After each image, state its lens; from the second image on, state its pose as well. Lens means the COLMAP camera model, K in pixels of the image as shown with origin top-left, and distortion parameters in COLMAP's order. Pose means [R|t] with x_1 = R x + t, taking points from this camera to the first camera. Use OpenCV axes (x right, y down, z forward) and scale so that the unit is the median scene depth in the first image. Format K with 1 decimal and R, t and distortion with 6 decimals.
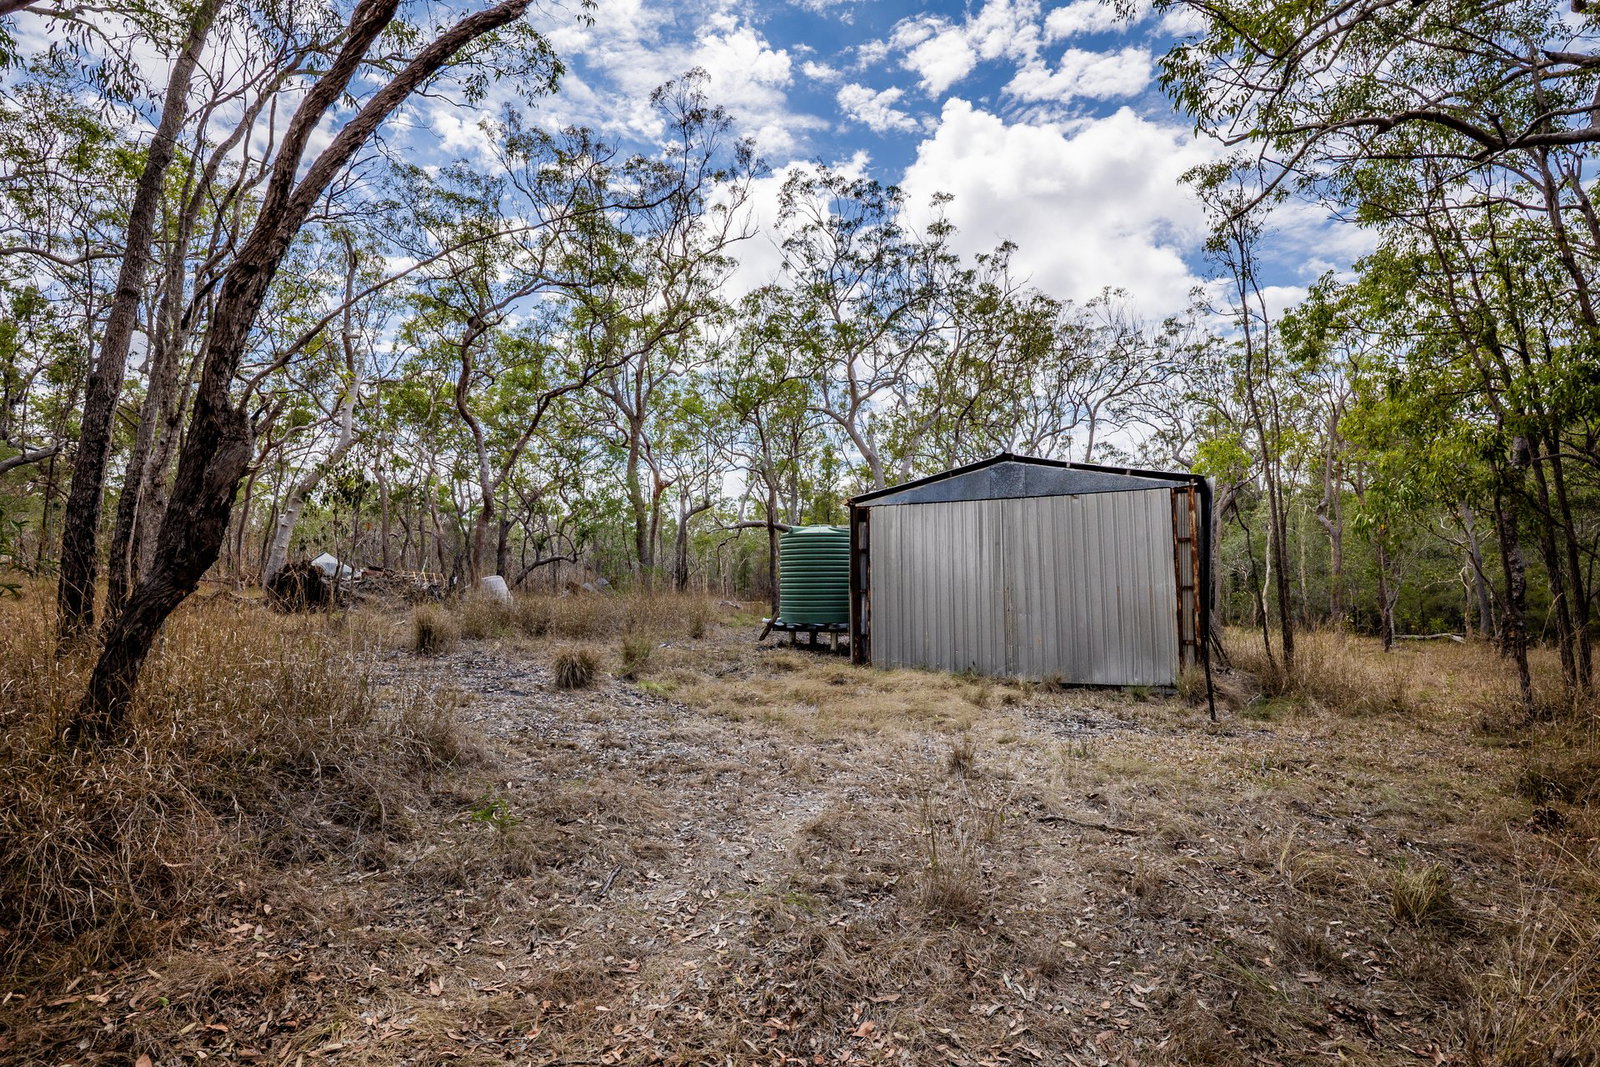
lens RADIAL K [[723.5, 0, 800.0], [0, 723.5, 533.5], [0, 0, 1]] dist [-0.029336, -0.000196]
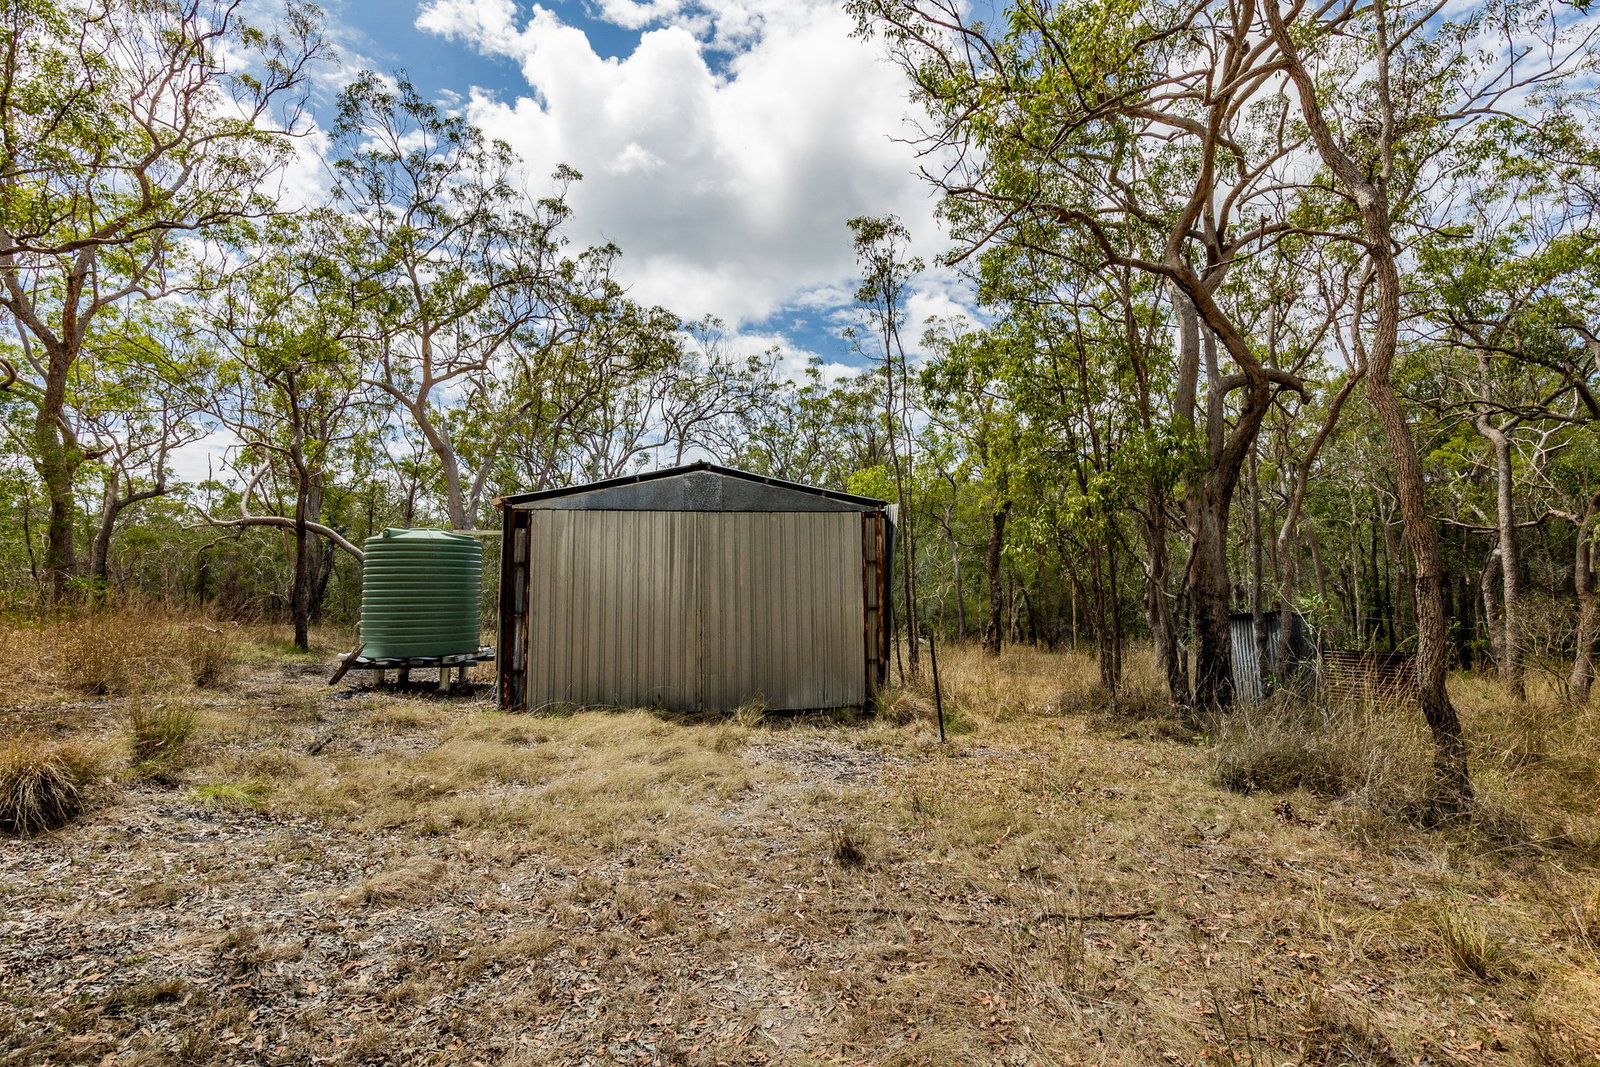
lens RADIAL K [[708.5, 0, 800.0], [0, 708.5, 533.5], [0, 0, 1]] dist [0.001536, -0.000122]
pose [[0.799331, 0.049044, 0.598886, -0.135596], [-0.038491, 0.998796, -0.030421, 0.001670], [-0.599656, 0.001265, 0.800257, 0.191138]]
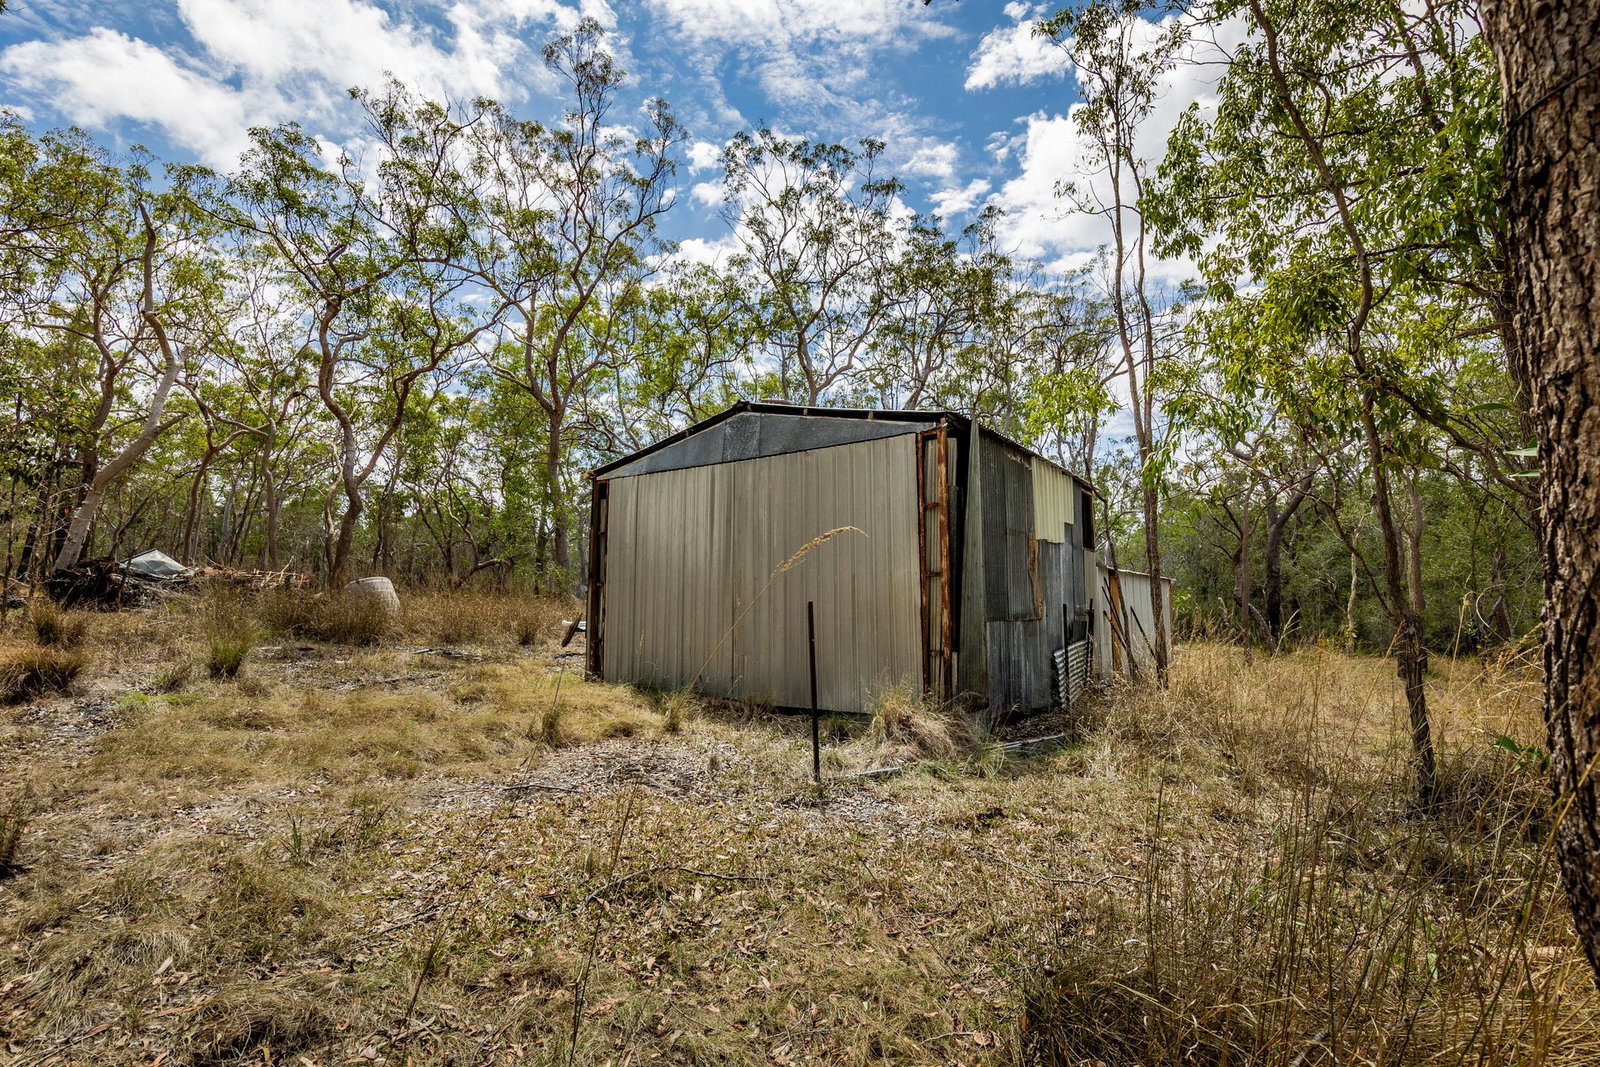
lens RADIAL K [[708.5, 0, 800.0], [0, 708.5, 533.5], [0, 0, 1]] dist [0.001536, -0.000122]
pose [[0.993810, -0.010965, -0.110553, 0.392220], [0.009141, 0.999814, -0.016994, 0.037682], [0.110719, 0.015878, 0.993725, 0.243023]]
